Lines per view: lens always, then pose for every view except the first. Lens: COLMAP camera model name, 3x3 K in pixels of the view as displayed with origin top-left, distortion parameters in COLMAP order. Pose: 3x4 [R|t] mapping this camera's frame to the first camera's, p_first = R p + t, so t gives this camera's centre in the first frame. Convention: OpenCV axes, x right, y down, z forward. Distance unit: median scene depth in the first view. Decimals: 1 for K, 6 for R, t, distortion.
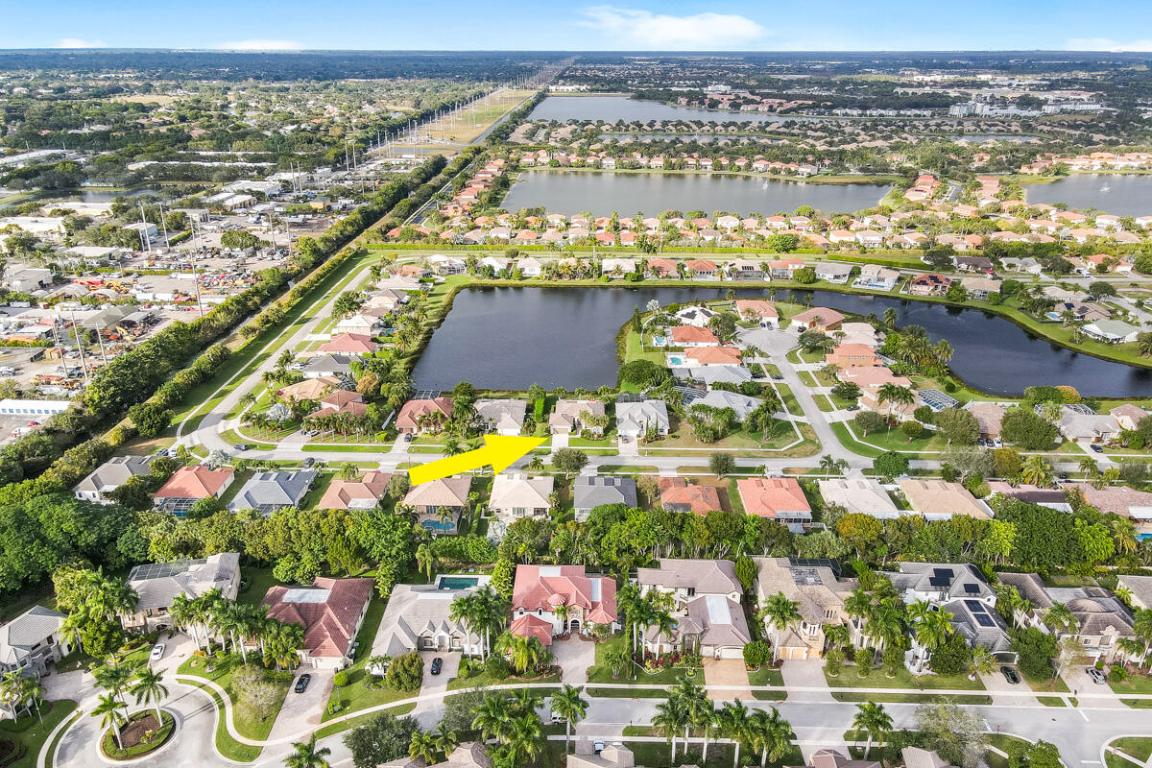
lens RADIAL K [[860.1, 0, 576.0], [0, 860.1, 384.0], [0, 0, 1]] dist [0.010208, 0.004691]
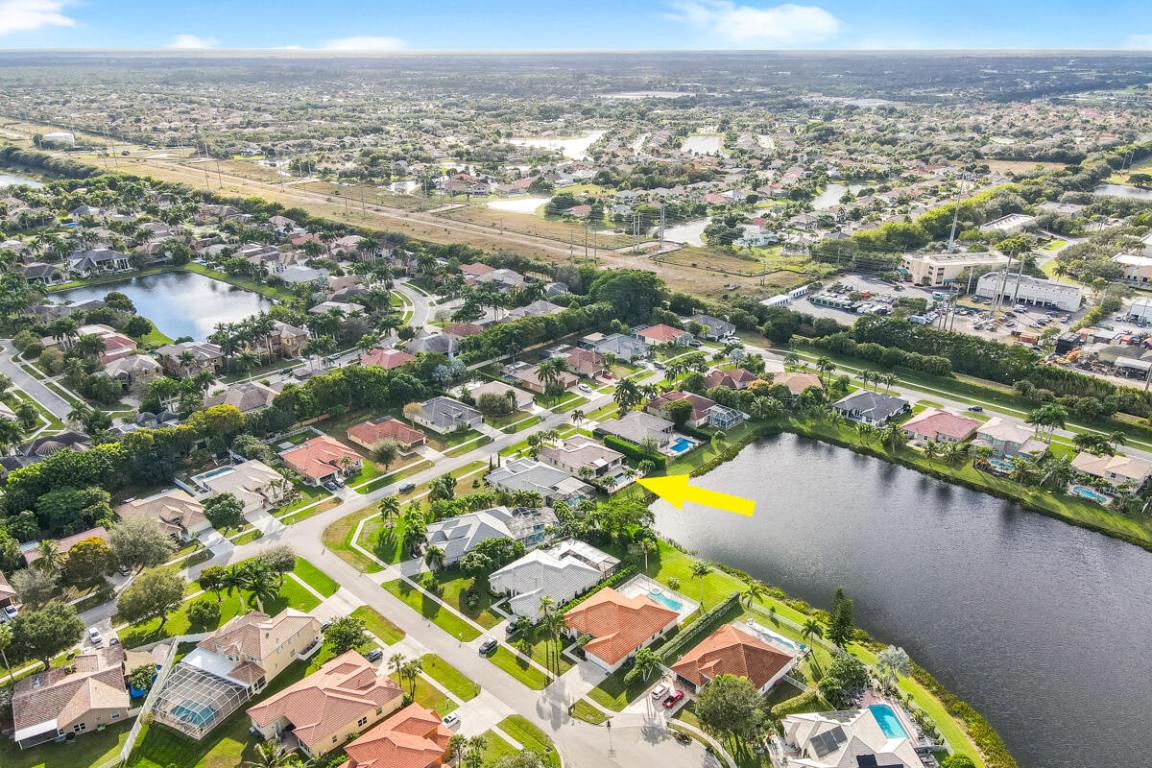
lens RADIAL K [[860.1, 0, 576.0], [0, 860.1, 384.0], [0, 0, 1]] dist [0.010208, 0.004691]
pose [[-0.679199, 0.261848, -0.685656, 0.557422], [-0.272647, 0.777332, 0.566938, -0.487871], [0.681434, 0.572006, -0.456571, 1.259704]]
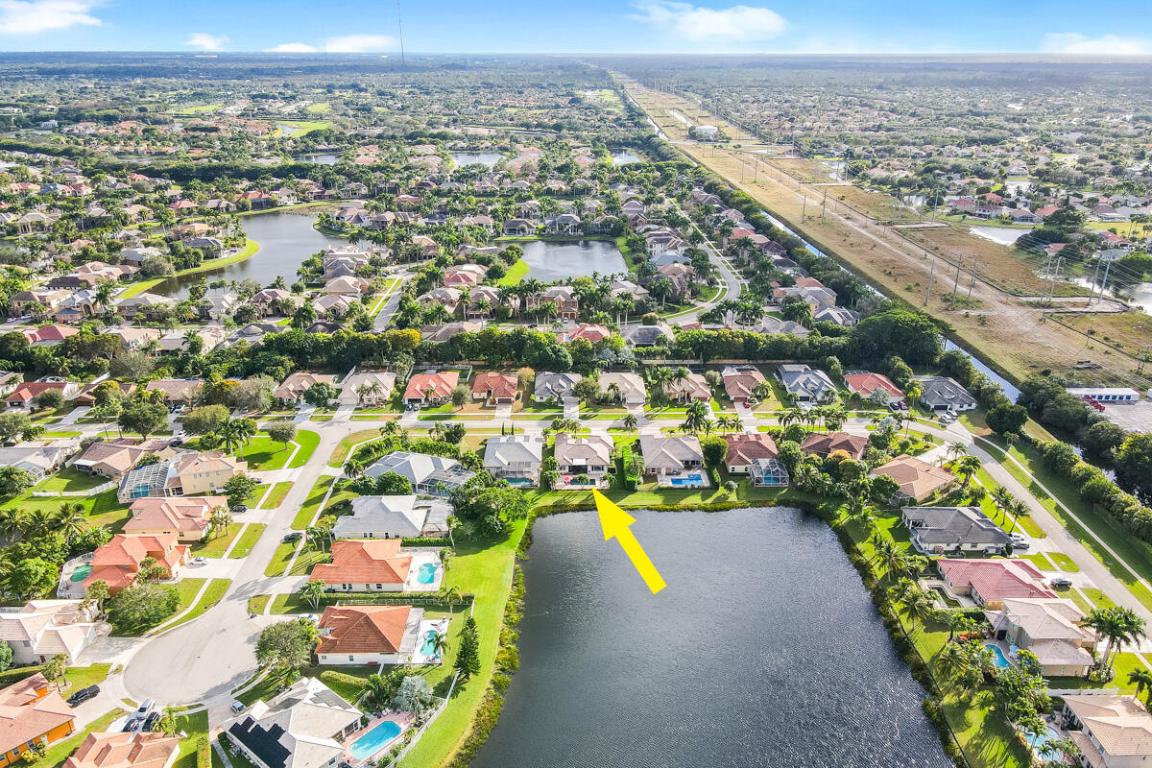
lens RADIAL K [[860.1, 0, 576.0], [0, 860.1, 384.0], [0, 0, 1]] dist [0.010208, 0.004691]
pose [[-0.999733, -0.000257, -0.023124, 0.030026], [-0.015886, 0.734272, 0.678669, -0.586362], [0.016805, 0.678855, -0.734080, 1.496446]]
